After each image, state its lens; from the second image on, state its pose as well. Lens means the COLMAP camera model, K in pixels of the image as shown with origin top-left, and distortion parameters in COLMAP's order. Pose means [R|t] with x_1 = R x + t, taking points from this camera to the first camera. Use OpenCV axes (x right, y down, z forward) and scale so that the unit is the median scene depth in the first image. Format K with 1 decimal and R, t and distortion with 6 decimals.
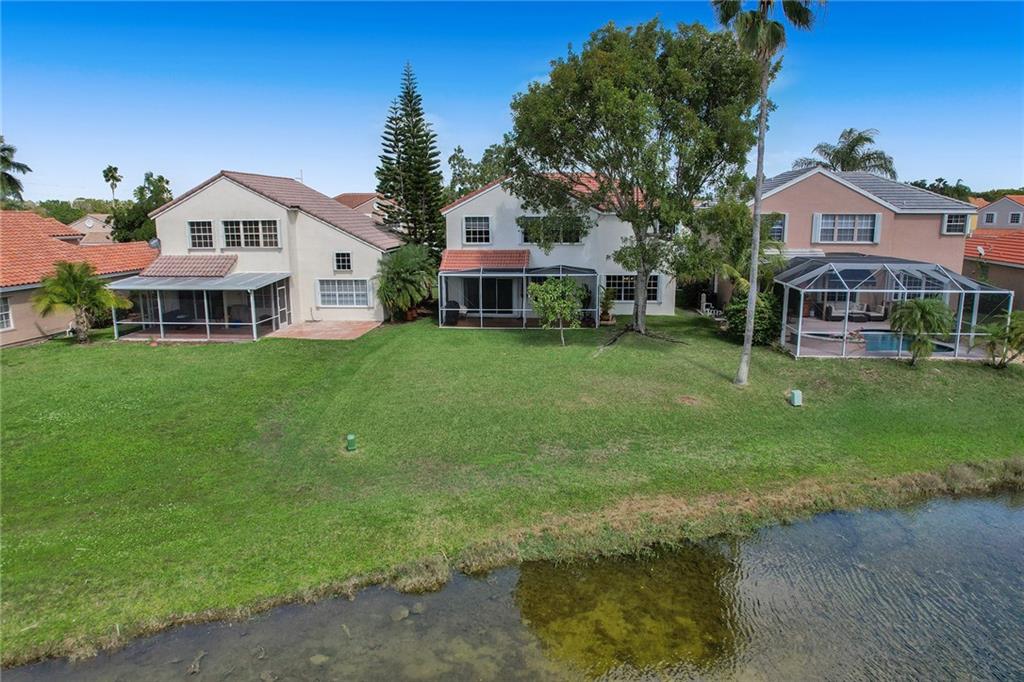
lens RADIAL K [[711.8, 0, 512.0], [0, 711.8, 341.0], [0, 0, 1]] dist [-0.071137, 0.058562]
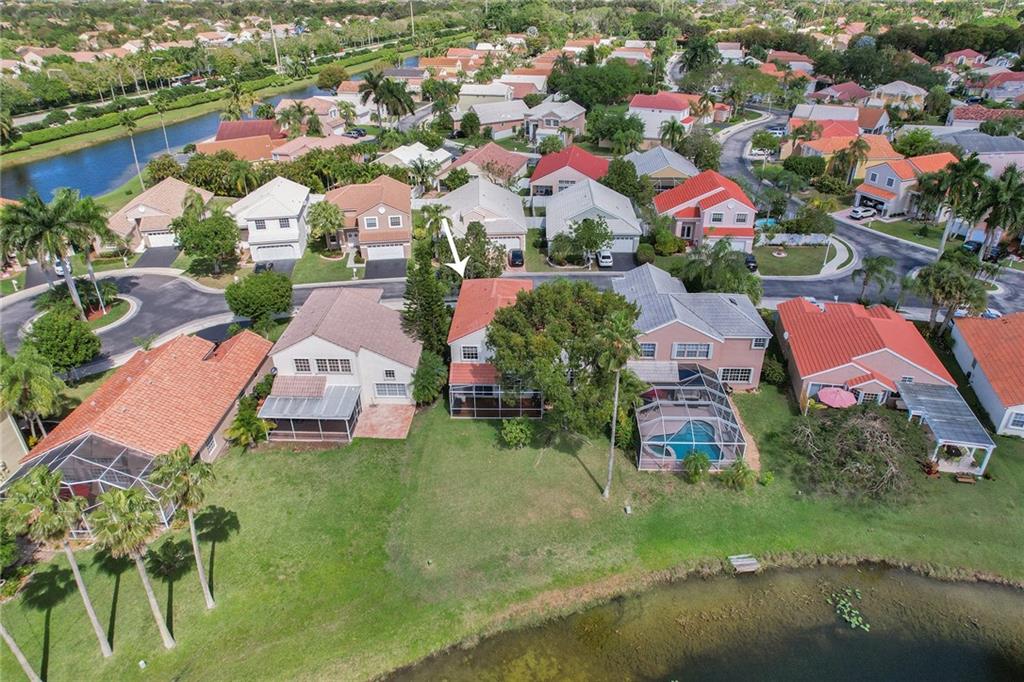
lens RADIAL K [[711.8, 0, 512.0], [0, 711.8, 341.0], [0, 0, 1]] dist [-0.071137, 0.058562]
pose [[0.999165, -0.028355, 0.029427, 0.000648], [0.017598, 0.948473, 0.316370, -0.935778], [-0.036881, -0.315588, 0.948179, -0.741934]]
